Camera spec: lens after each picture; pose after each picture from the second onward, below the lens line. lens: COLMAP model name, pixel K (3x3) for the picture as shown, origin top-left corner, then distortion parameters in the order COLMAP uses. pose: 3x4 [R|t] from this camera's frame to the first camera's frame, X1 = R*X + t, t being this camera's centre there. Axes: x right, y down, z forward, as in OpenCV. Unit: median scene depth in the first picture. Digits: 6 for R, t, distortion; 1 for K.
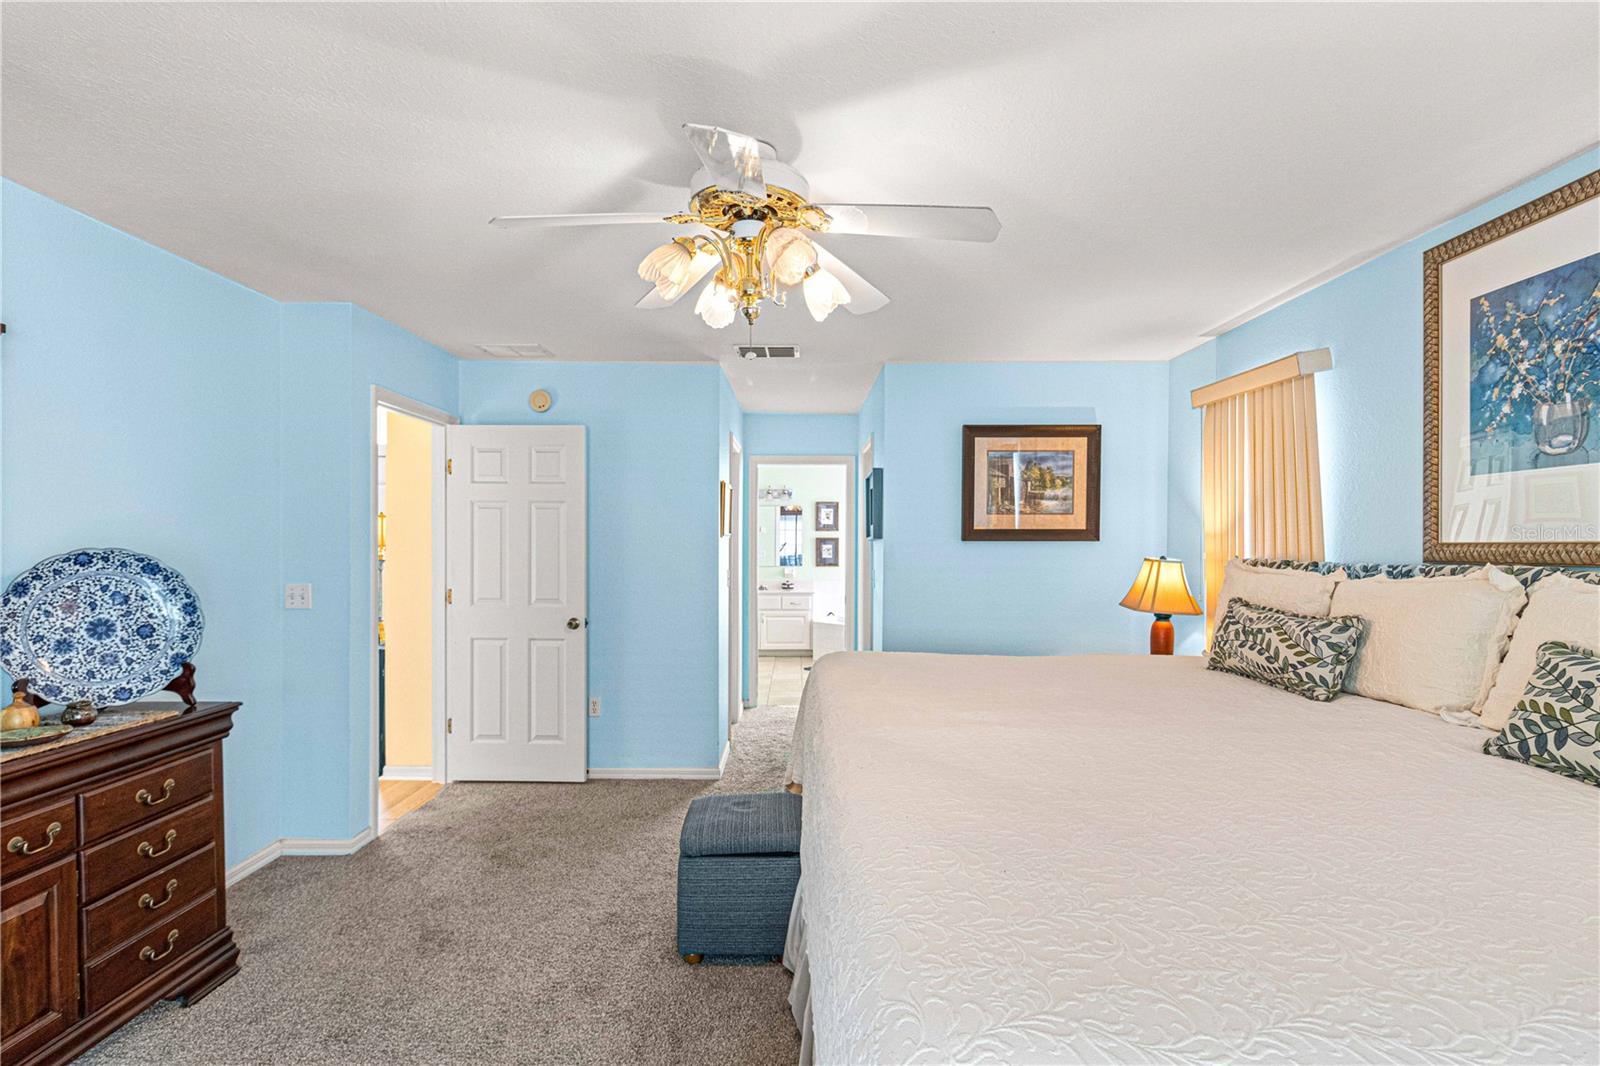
lens RADIAL K [[740.9, 0, 801.2], [0, 740.9, 539.0], [0, 0, 1]] dist [0.000994, 0.000377]
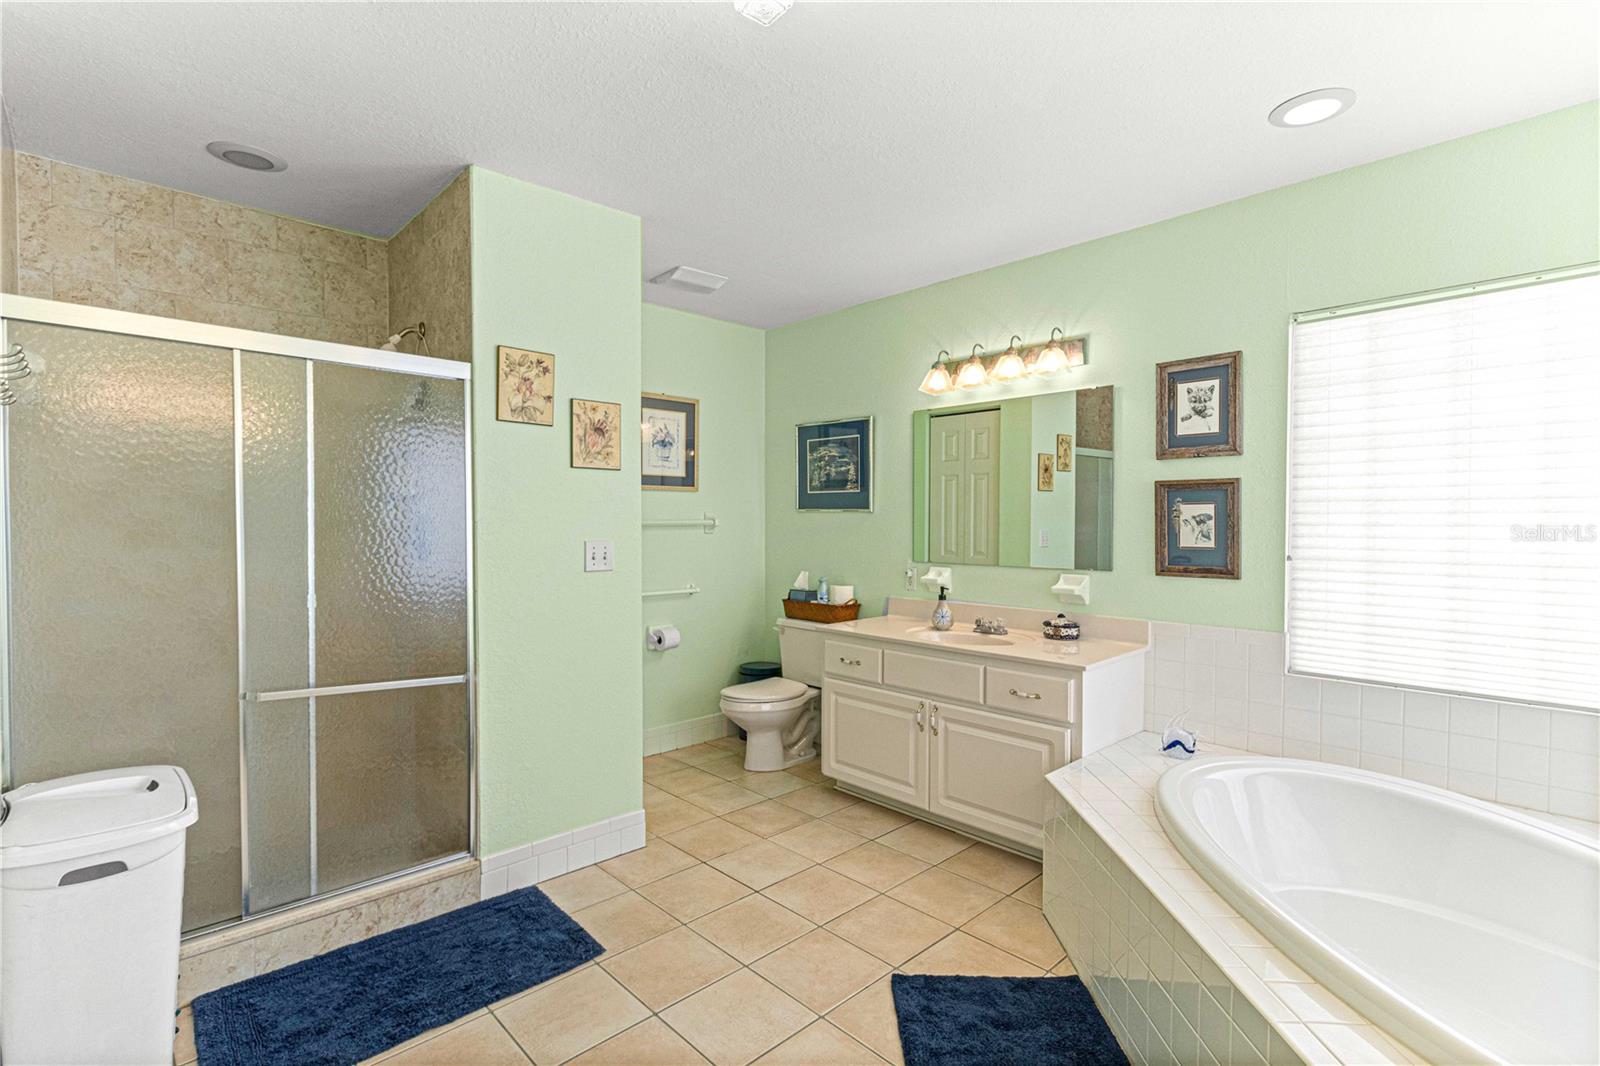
lens RADIAL K [[740.9, 0, 800.3], [0, 740.9, 528.5], [0, 0, 1]] dist [0.000994, 0.000377]
pose [[0.693132, 0.009143, -0.720753, 0.138425], [-0.000239, 0.999922, 0.012455, 0.013933], [0.720811, -0.008461, 0.693080, 0.681389]]
